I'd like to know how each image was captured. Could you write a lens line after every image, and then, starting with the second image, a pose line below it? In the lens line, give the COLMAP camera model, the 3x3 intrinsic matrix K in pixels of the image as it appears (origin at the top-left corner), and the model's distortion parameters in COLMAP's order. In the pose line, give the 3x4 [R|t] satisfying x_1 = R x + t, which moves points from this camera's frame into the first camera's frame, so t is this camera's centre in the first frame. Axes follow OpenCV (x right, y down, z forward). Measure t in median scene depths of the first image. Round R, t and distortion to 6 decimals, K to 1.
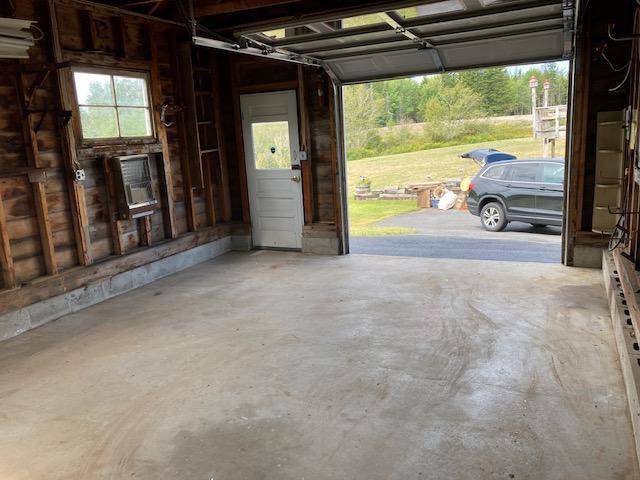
lens RADIAL K [[519.7, 0, 317.4], [0, 519.7, 239.7], [0, 0, 1]] dist [0.005033, 0.006374]
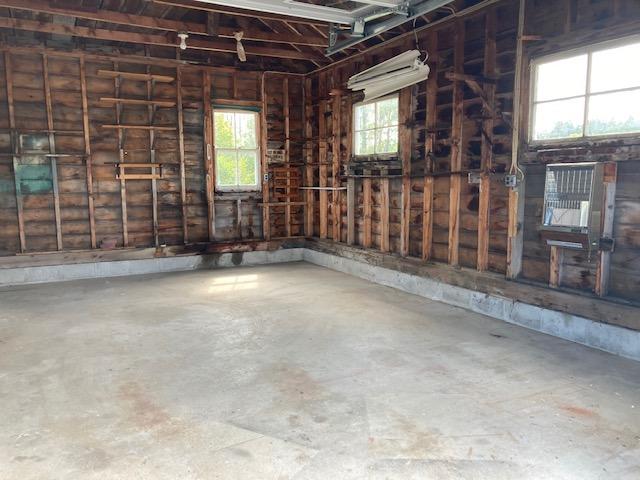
lens RADIAL K [[519.7, 0, 317.1], [0, 519.7, 241.6], [0, 0, 1]] dist [0.005033, 0.006374]
pose [[-0.601686, 0.156438, -0.783263, 0.468214], [-0.121564, 0.951273, 0.283377, -0.229021], [0.789428, 0.265720, -0.553351, 1.202887]]
